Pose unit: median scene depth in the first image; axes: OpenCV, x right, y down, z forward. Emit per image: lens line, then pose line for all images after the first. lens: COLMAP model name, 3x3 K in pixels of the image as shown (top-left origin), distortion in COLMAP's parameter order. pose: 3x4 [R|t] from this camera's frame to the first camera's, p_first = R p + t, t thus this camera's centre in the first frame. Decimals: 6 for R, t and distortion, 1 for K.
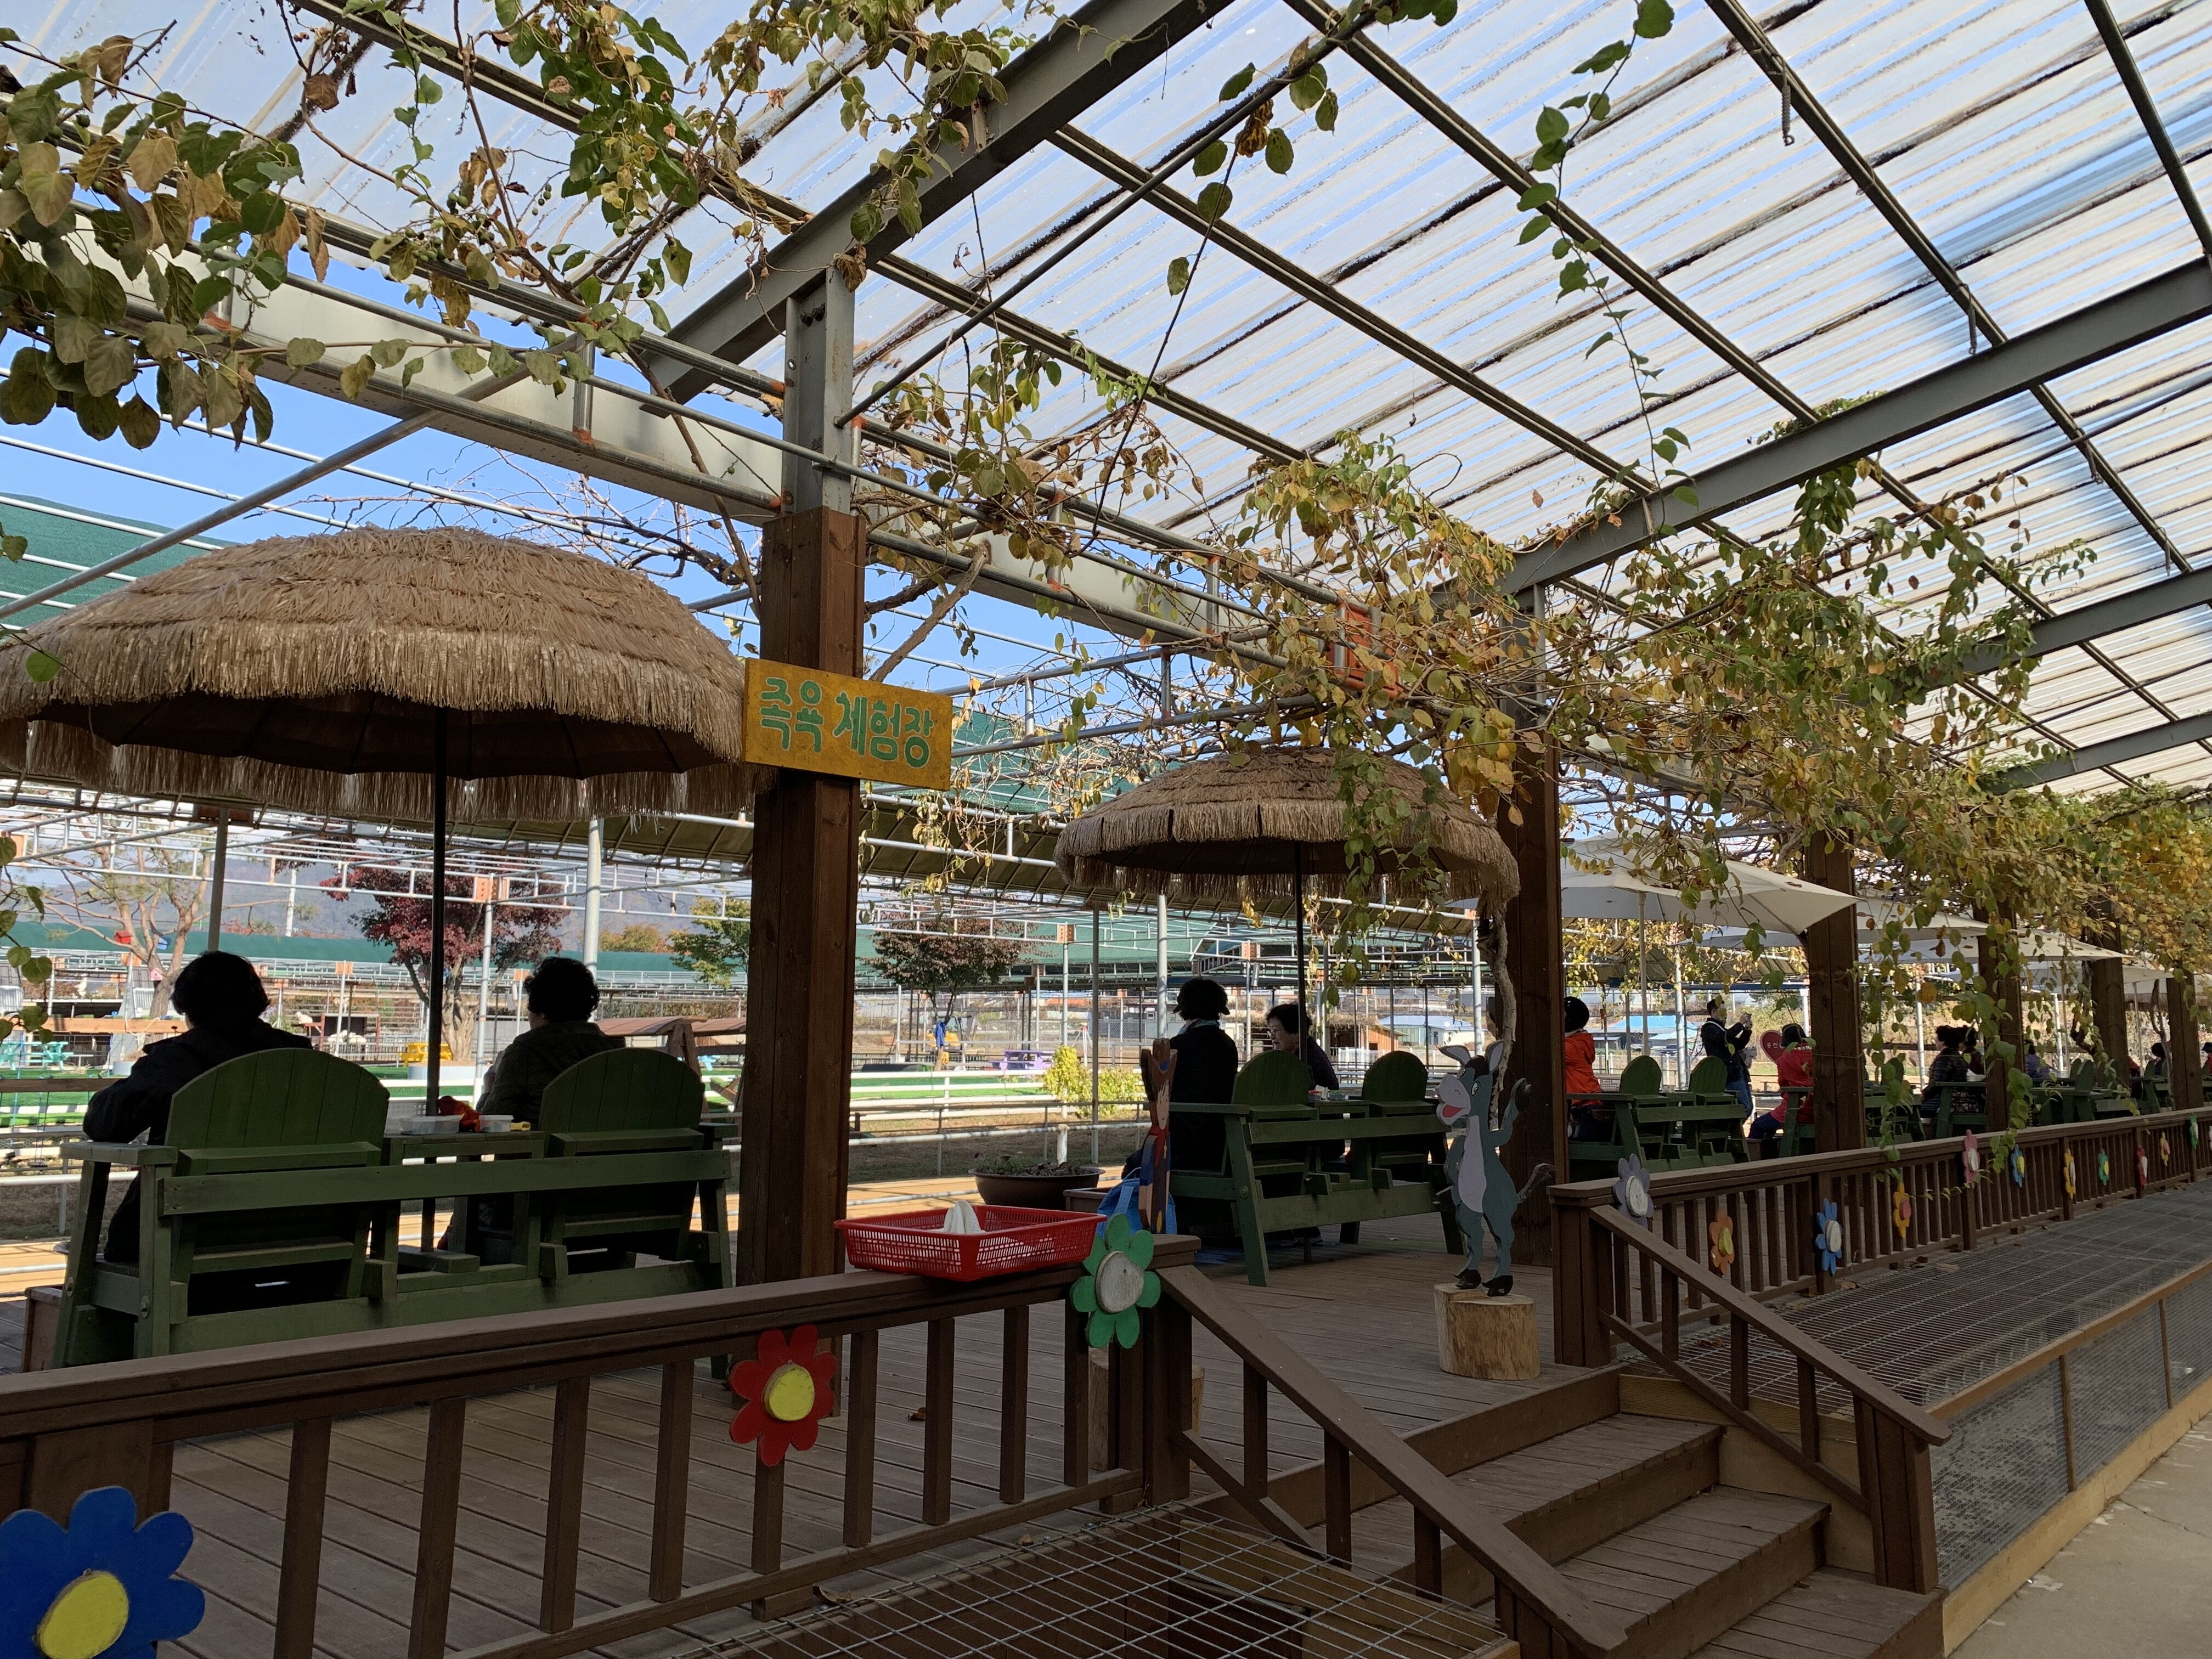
lens RADIAL K [[1709.2, 0, 1106.0], [0, 1709.2, 829.5], [0, 0, 1]] dist [-0.003814, 0.000463]
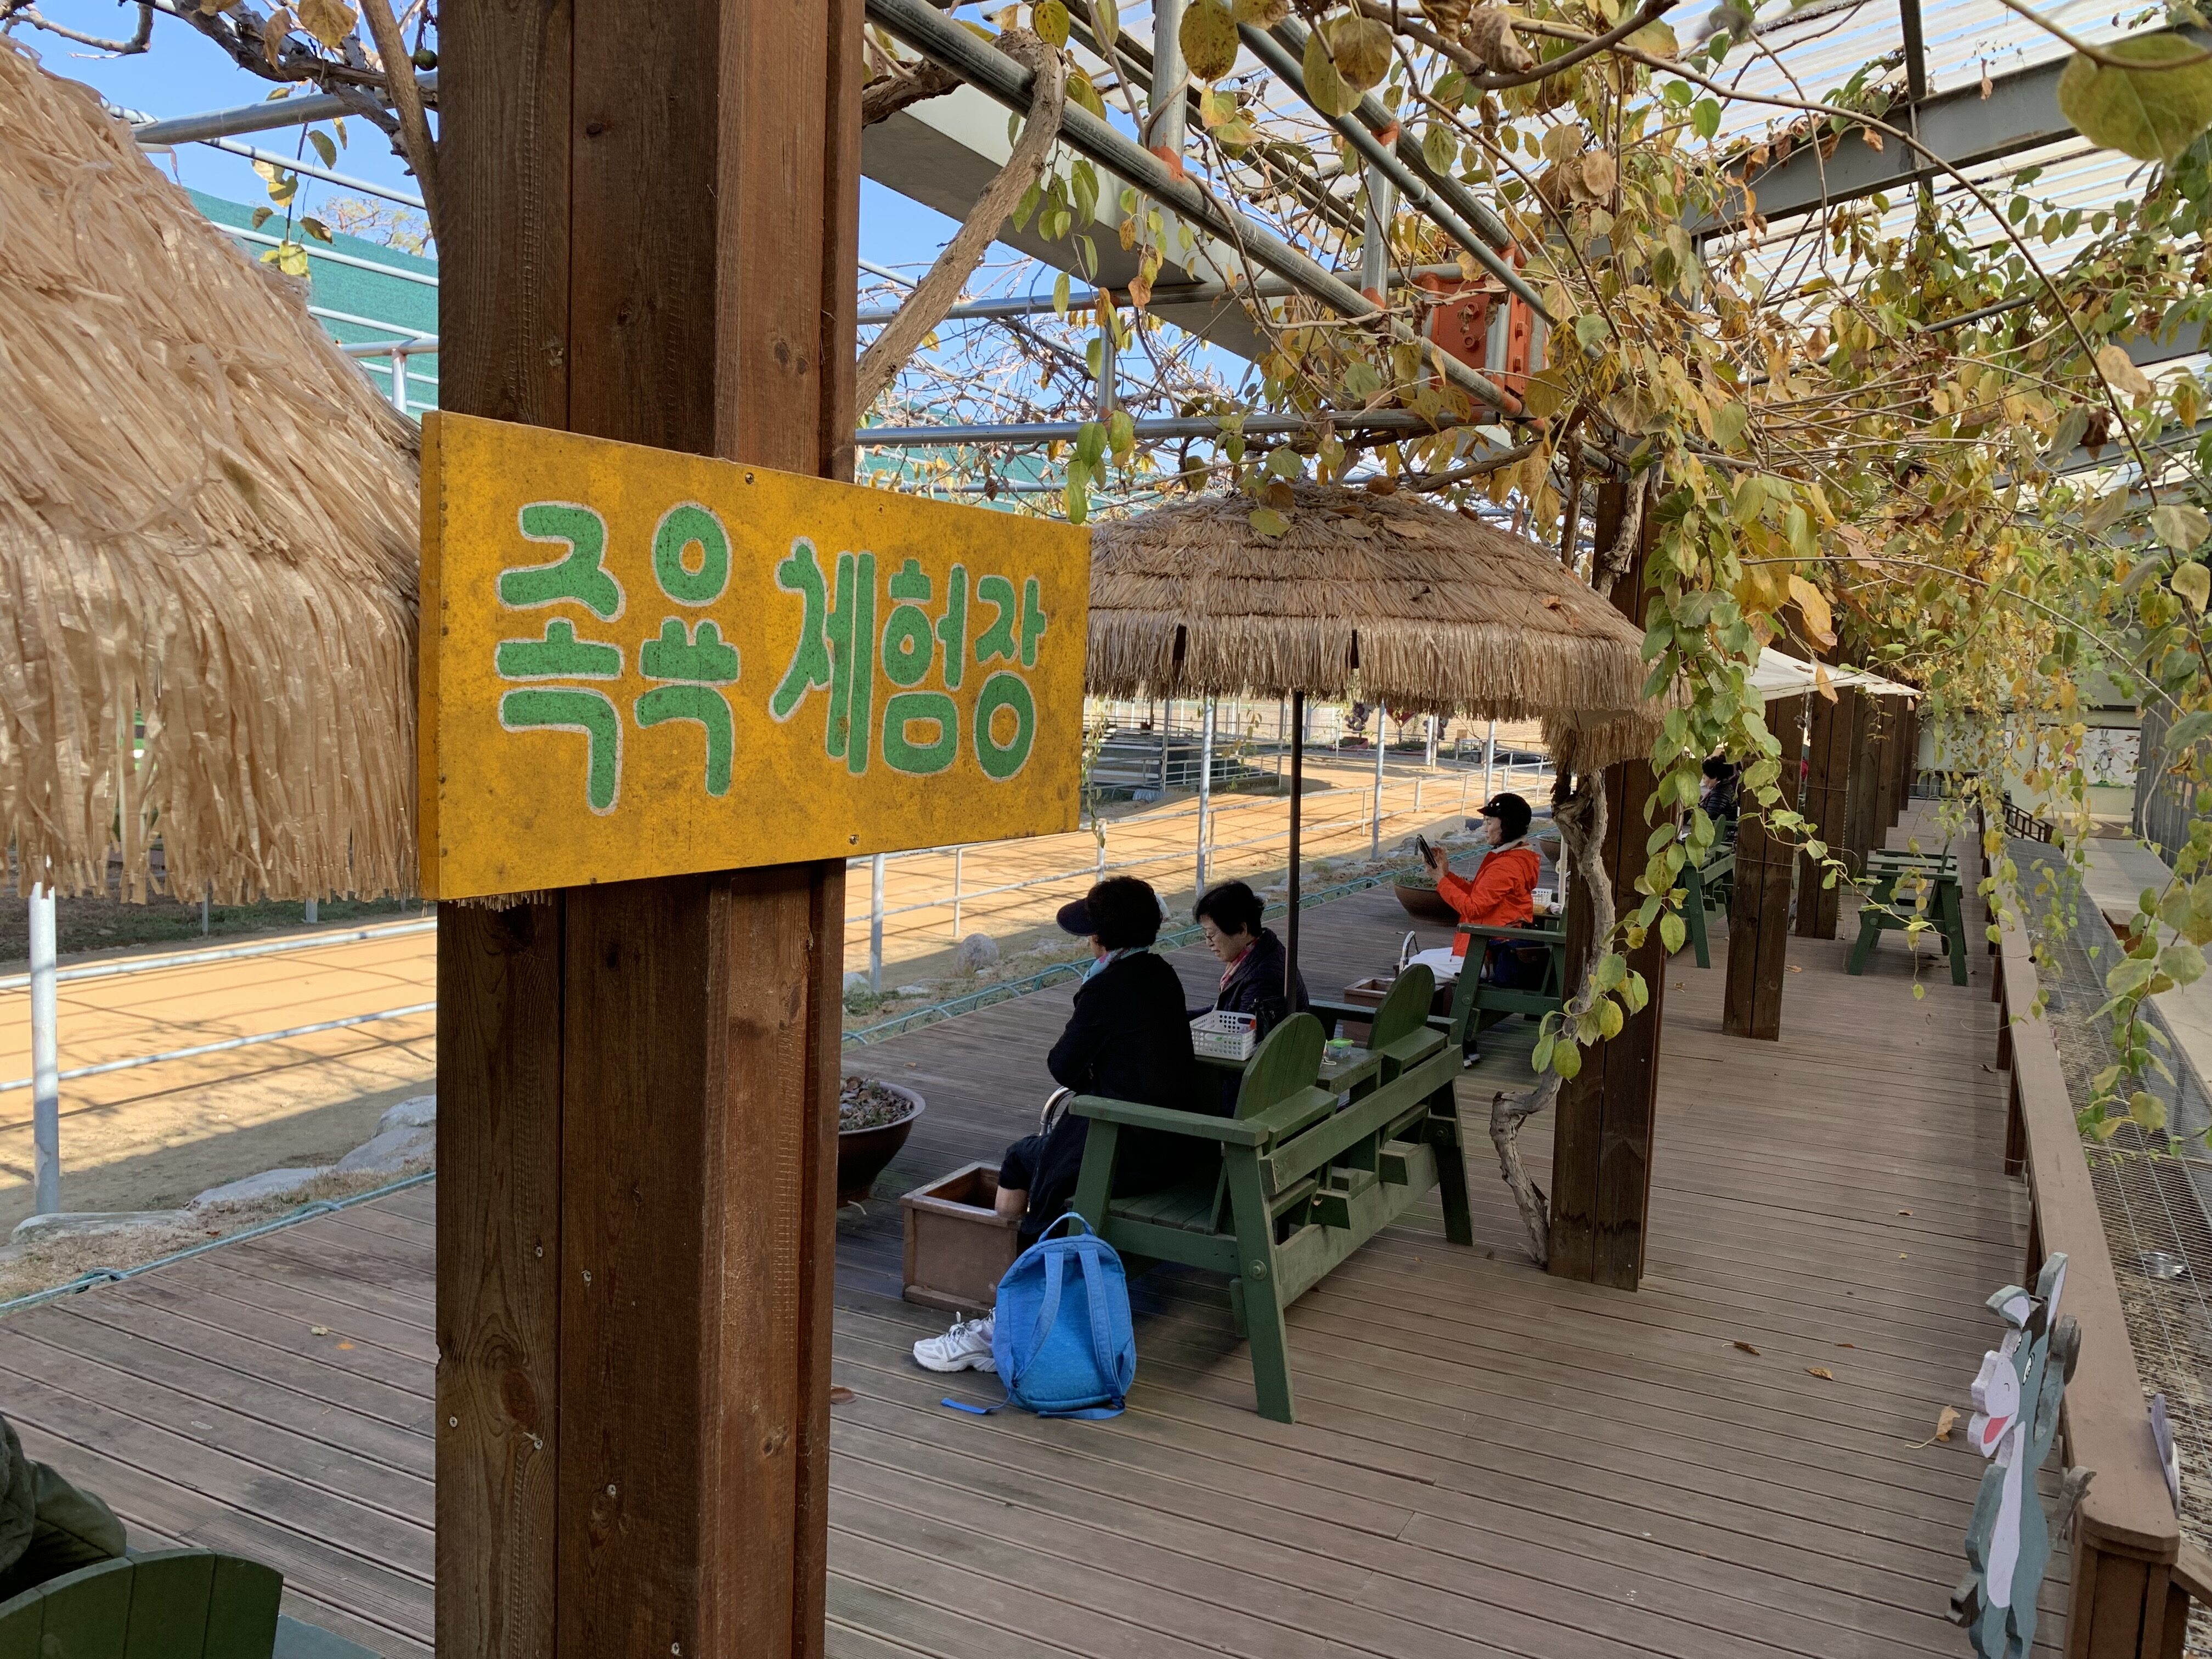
lens RADIAL K [[1709.2, 0, 1106.0], [0, 1709.2, 829.5], [0, 0, 1]] dist [-0.003814, 0.000463]
pose [[0.970721, 0.008343, 0.240066, -0.127322], [-0.062170, 0.974070, 0.217539, -0.072453], [-0.232026, -0.226095, 0.946068, 0.545413]]
